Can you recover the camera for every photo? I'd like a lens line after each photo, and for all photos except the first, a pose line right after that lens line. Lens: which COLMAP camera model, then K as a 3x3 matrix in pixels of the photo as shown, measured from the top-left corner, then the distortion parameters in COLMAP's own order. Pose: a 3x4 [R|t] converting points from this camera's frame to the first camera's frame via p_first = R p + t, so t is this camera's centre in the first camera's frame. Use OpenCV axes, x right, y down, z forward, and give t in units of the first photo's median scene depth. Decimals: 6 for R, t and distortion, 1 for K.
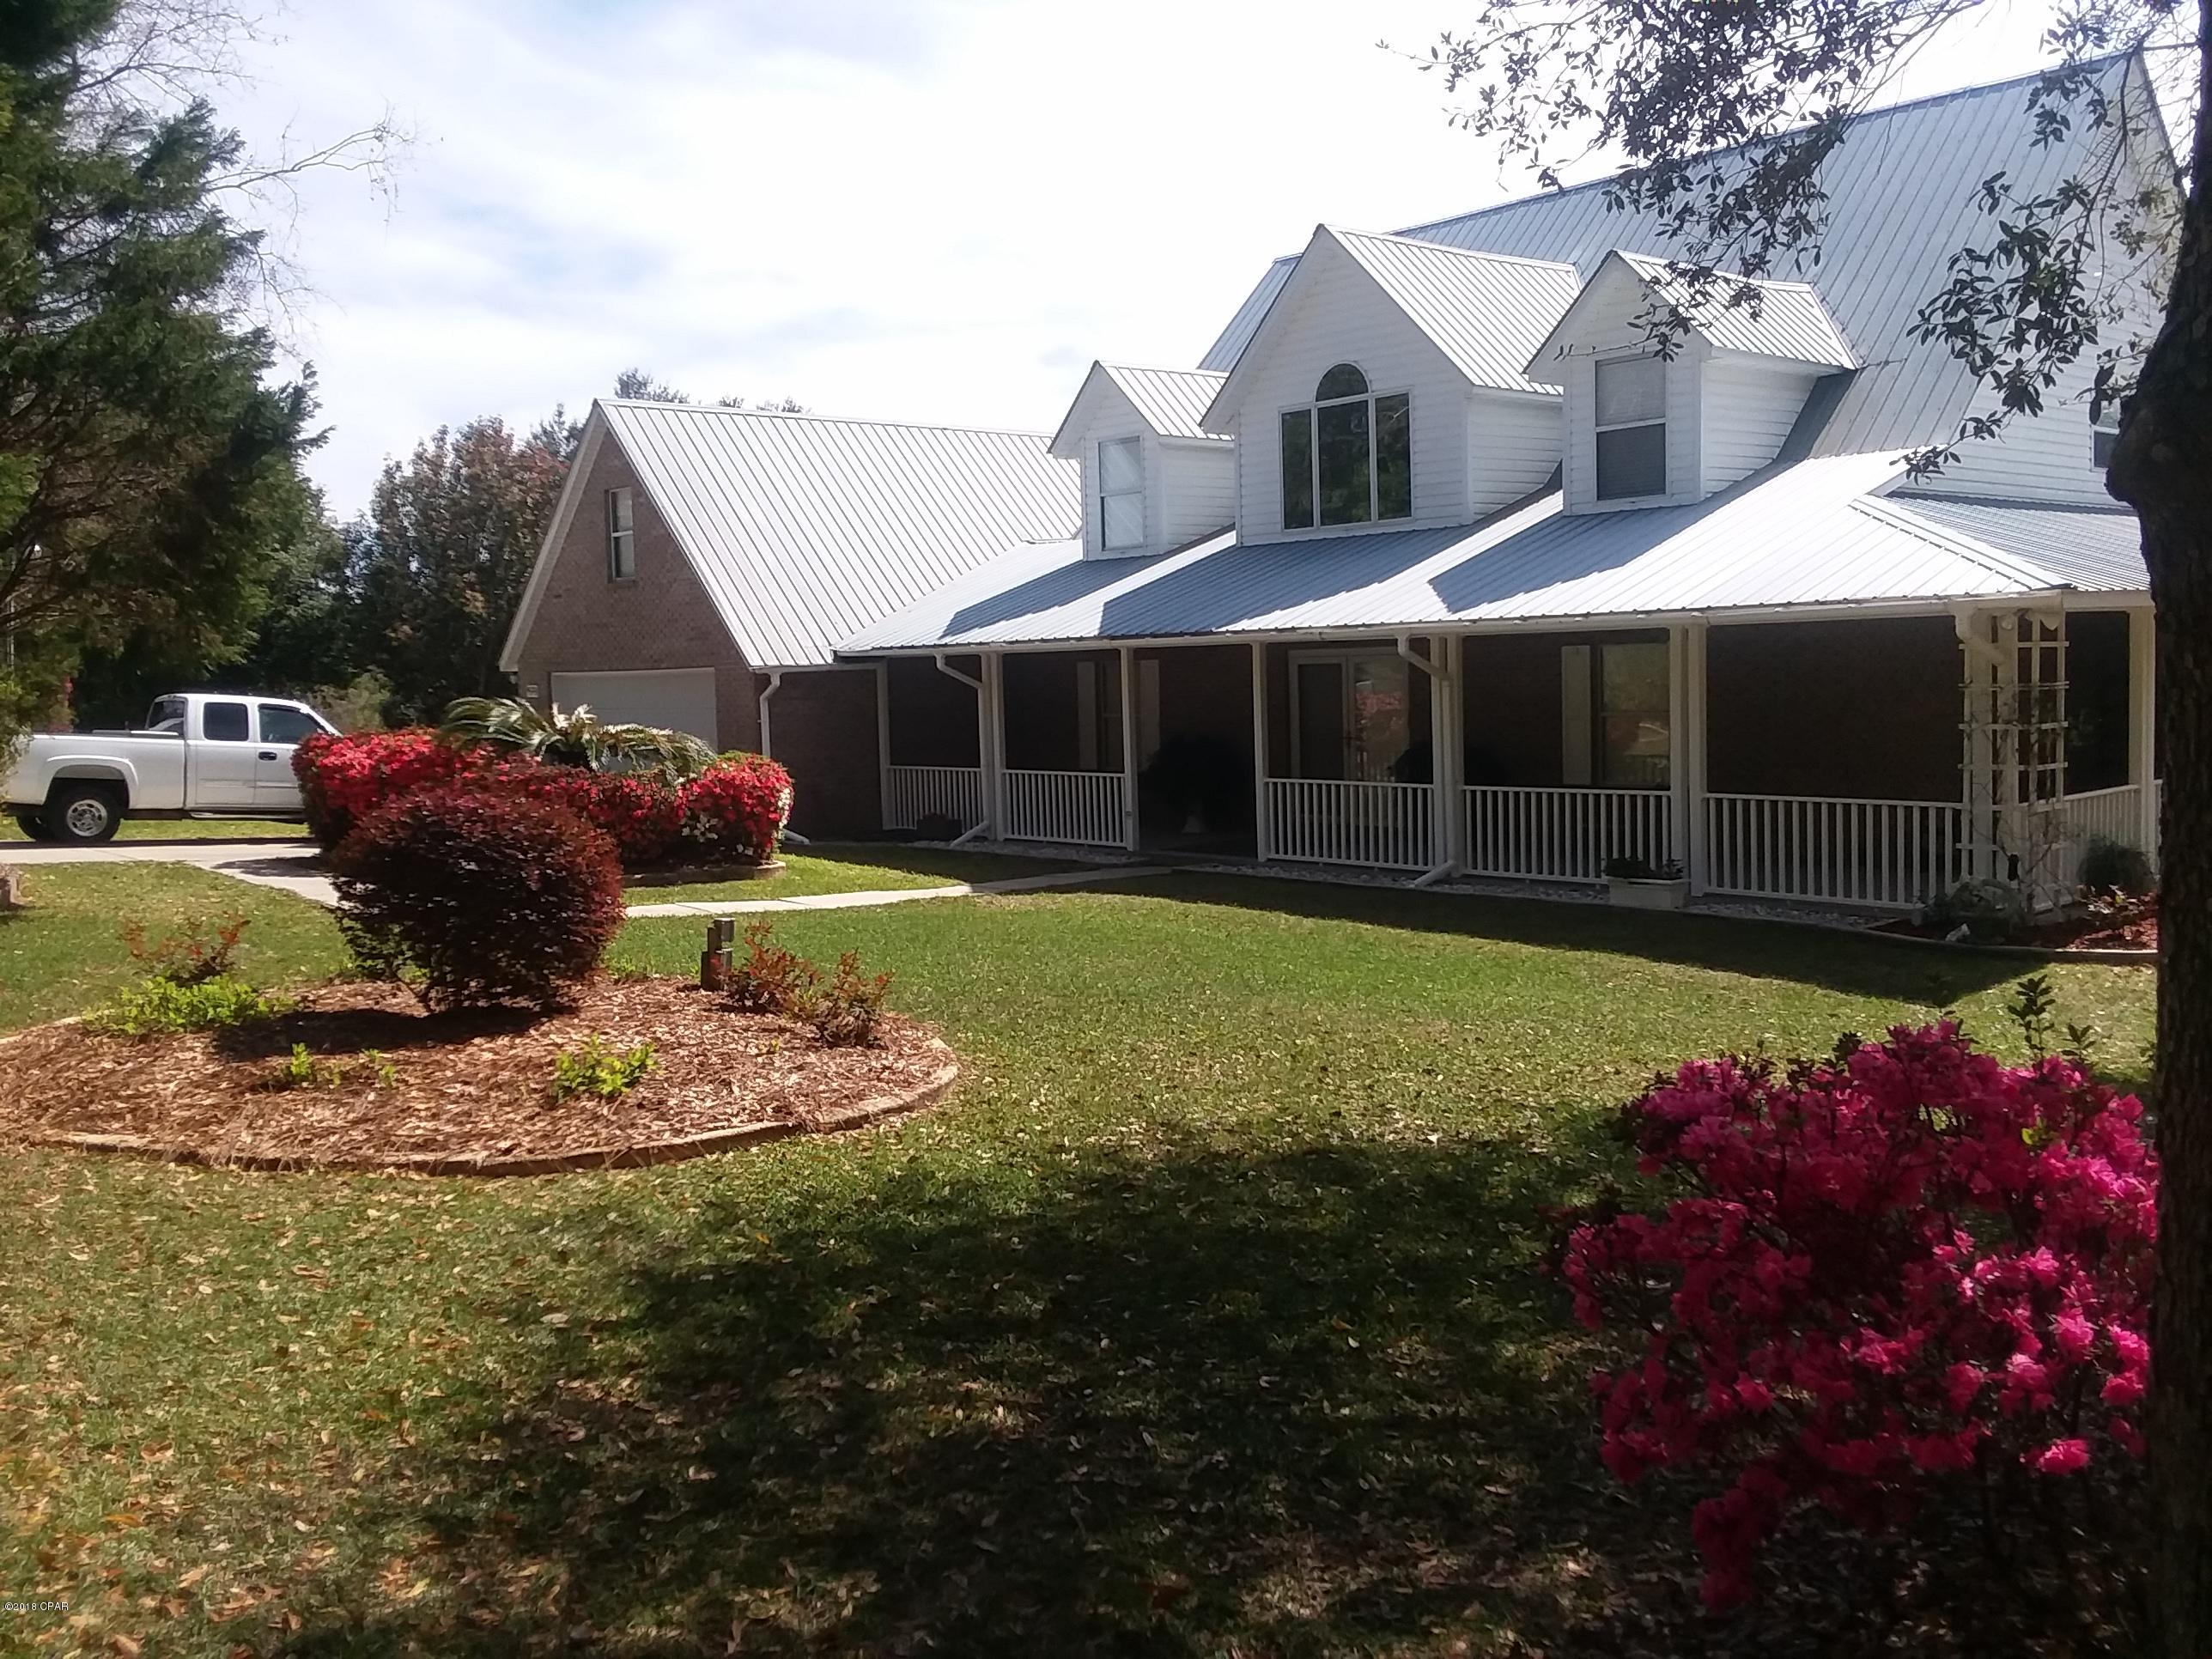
lens RADIAL K [[1918.2, 0, 1112.9], [0, 1918.2, 816.5], [0, 0, 1]] dist [0.031302, -0.036128]
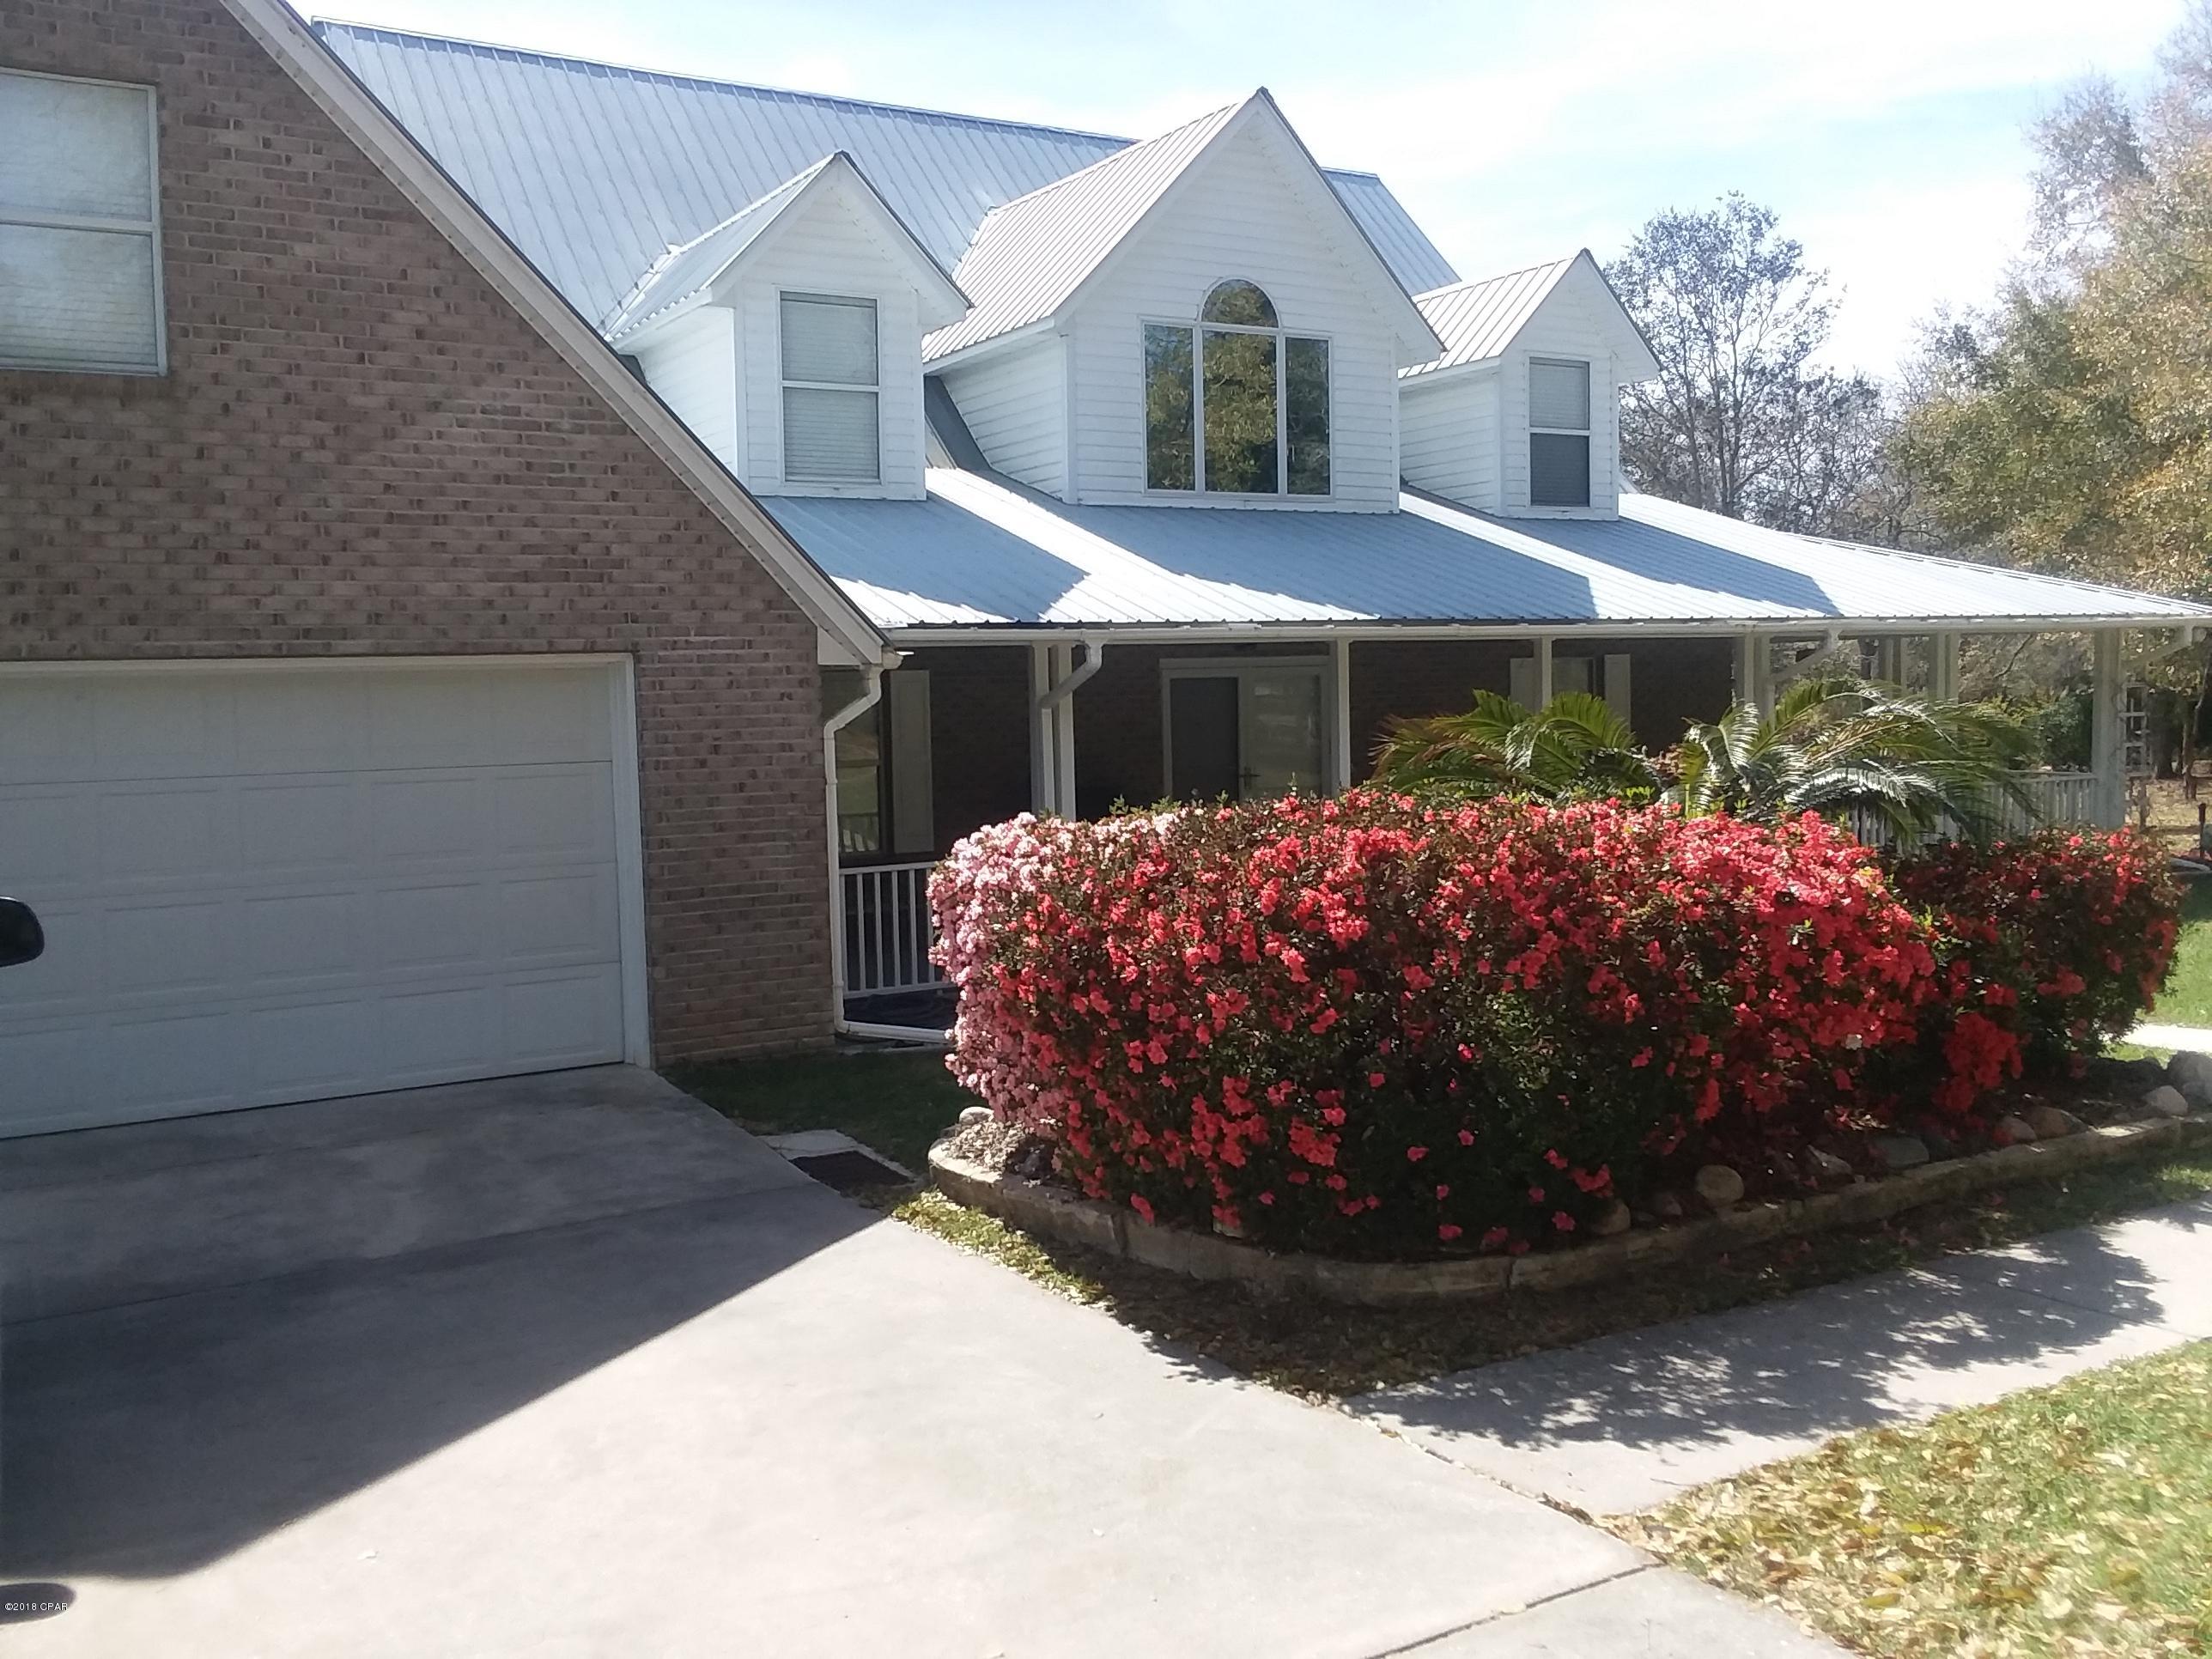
lens RADIAL K [[1918.2, 0, 1118.2], [0, 1918.2, 818.6], [0, 0, 1]] dist [0.031302, -0.036128]
pose [[0.173697, -0.040491, 0.983966, -0.717003], [0.100065, 0.994709, 0.023269, -0.055691], [-0.979702, 0.094418, 0.176829, 1.058780]]
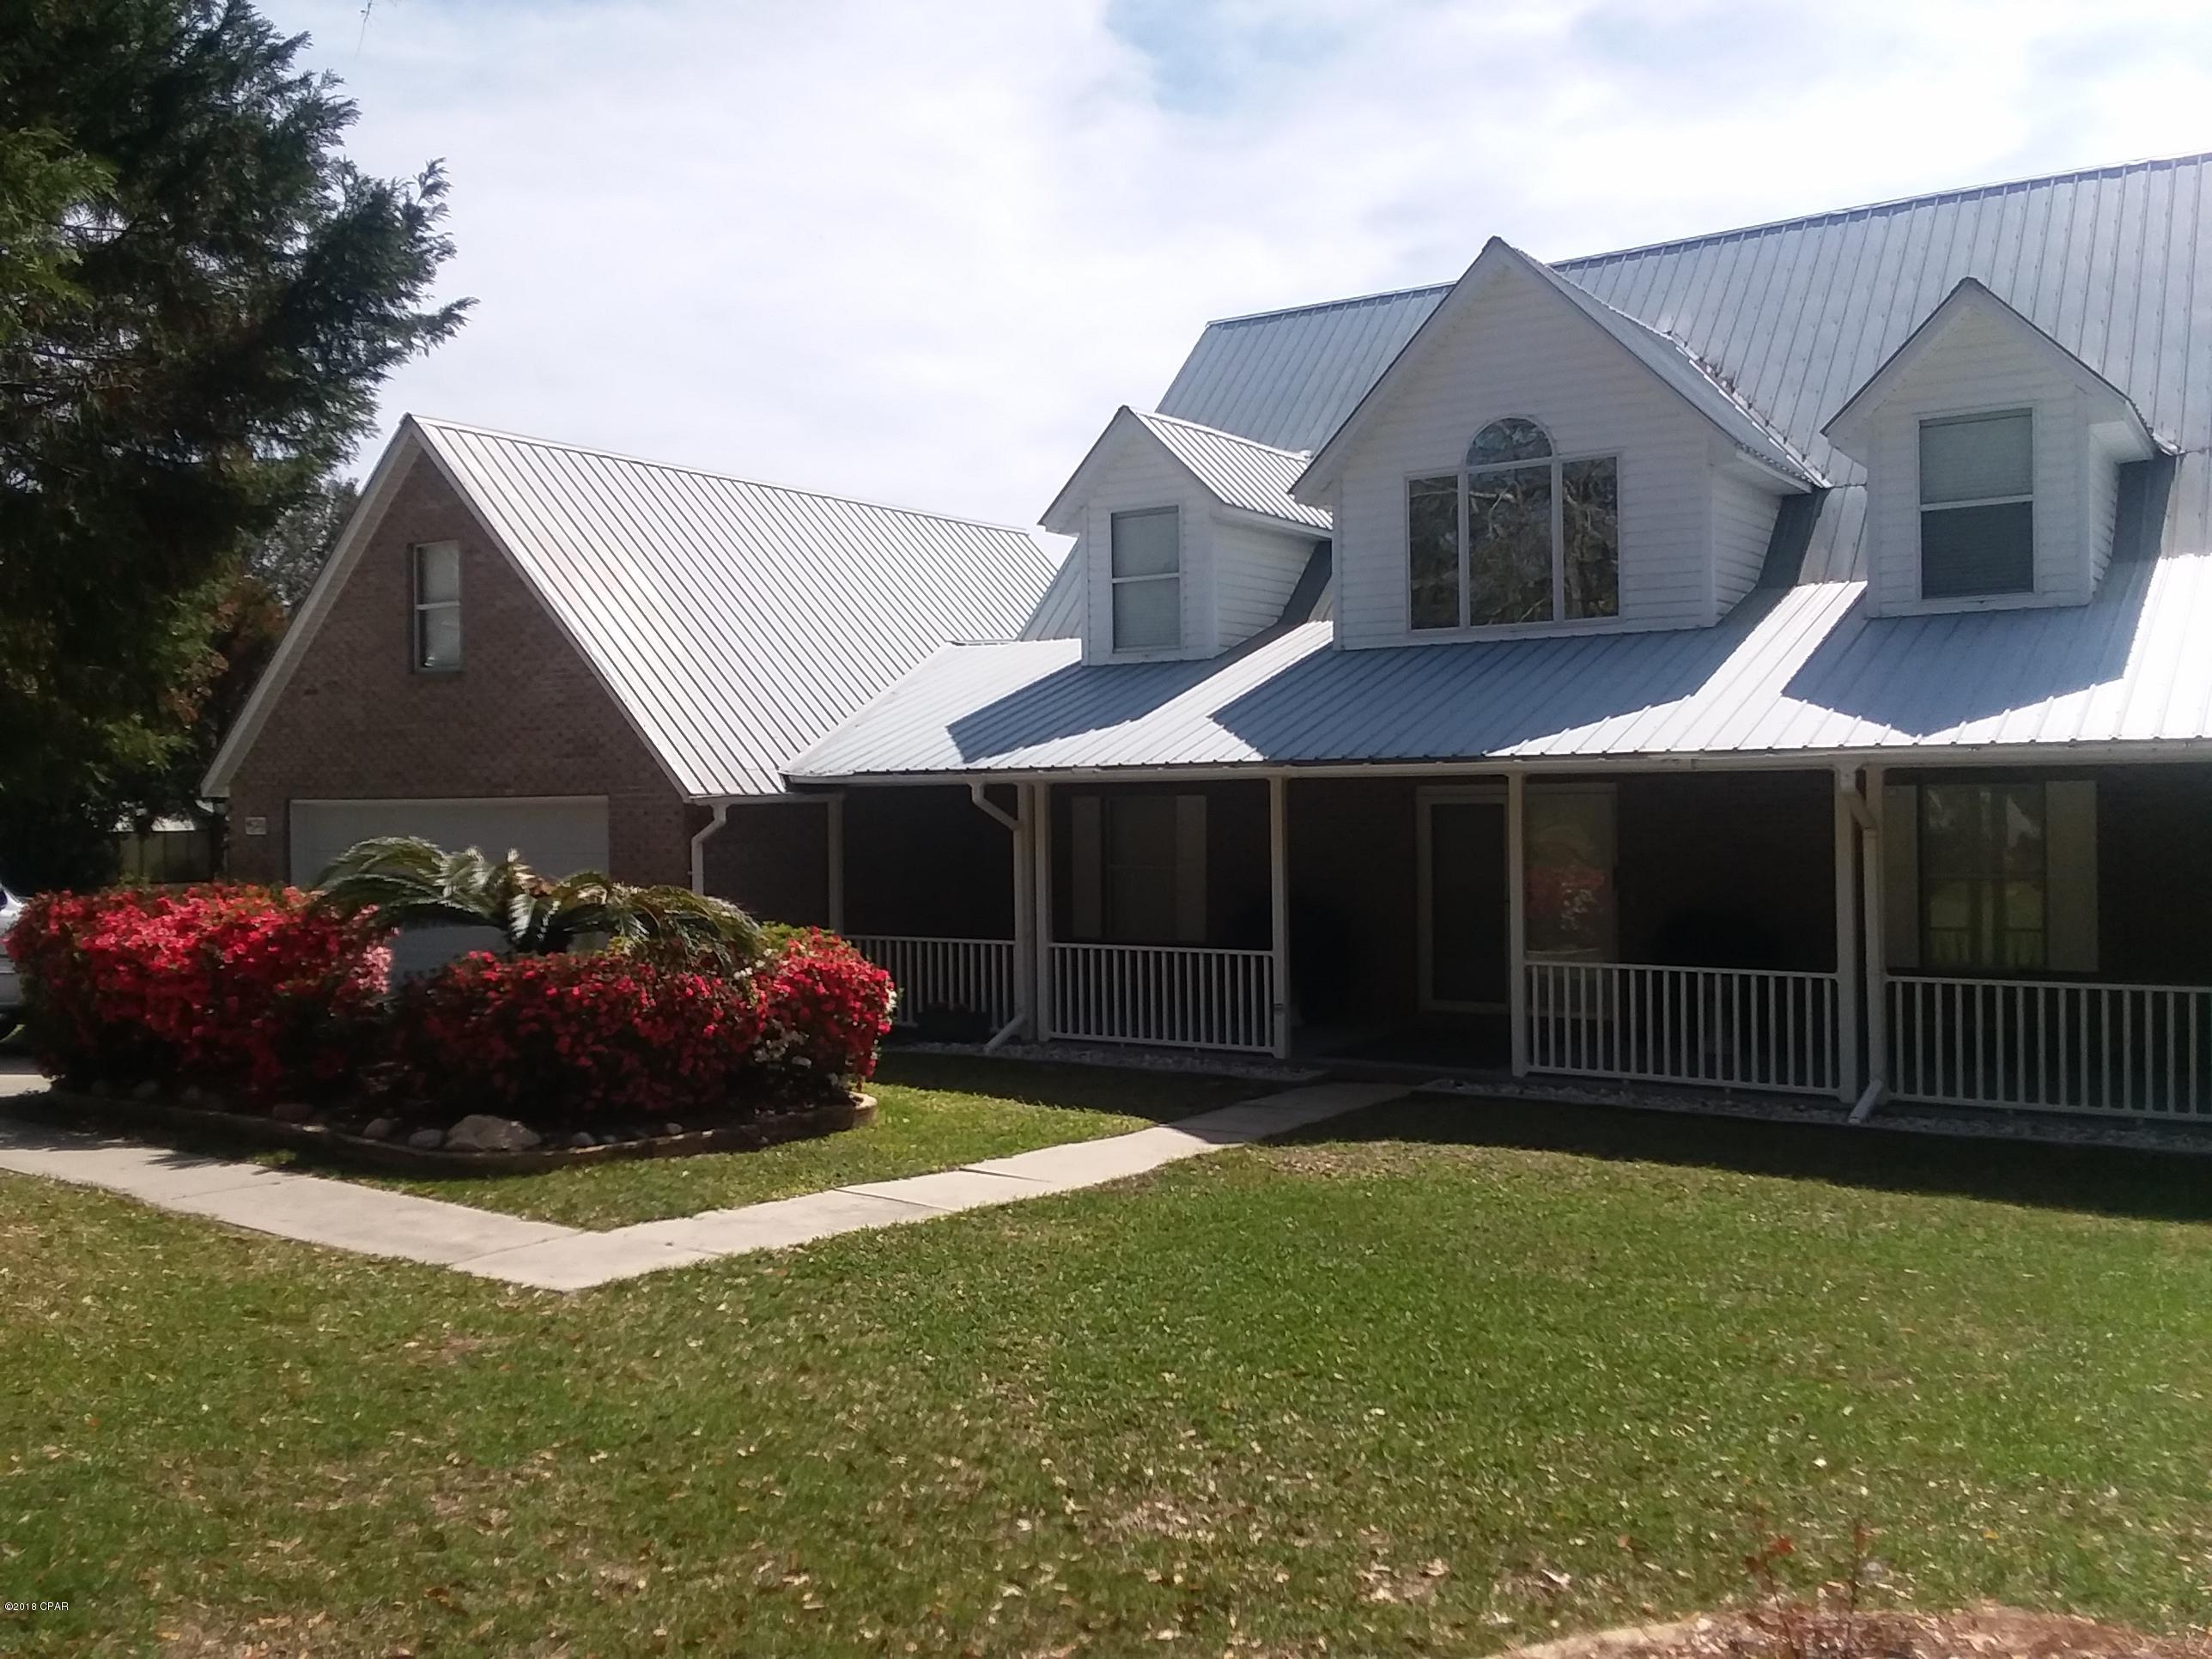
lens RADIAL K [[1918.2, 0, 1102.0], [0, 1918.2, 817.8], [0, 0, 1]] dist [0.031302, -0.036128]
pose [[0.968134, 0.014082, 0.250037, -0.261185], [0.003832, 0.997468, -0.071014, -0.023653], [-0.250404, 0.069709, 0.965629, 0.346981]]
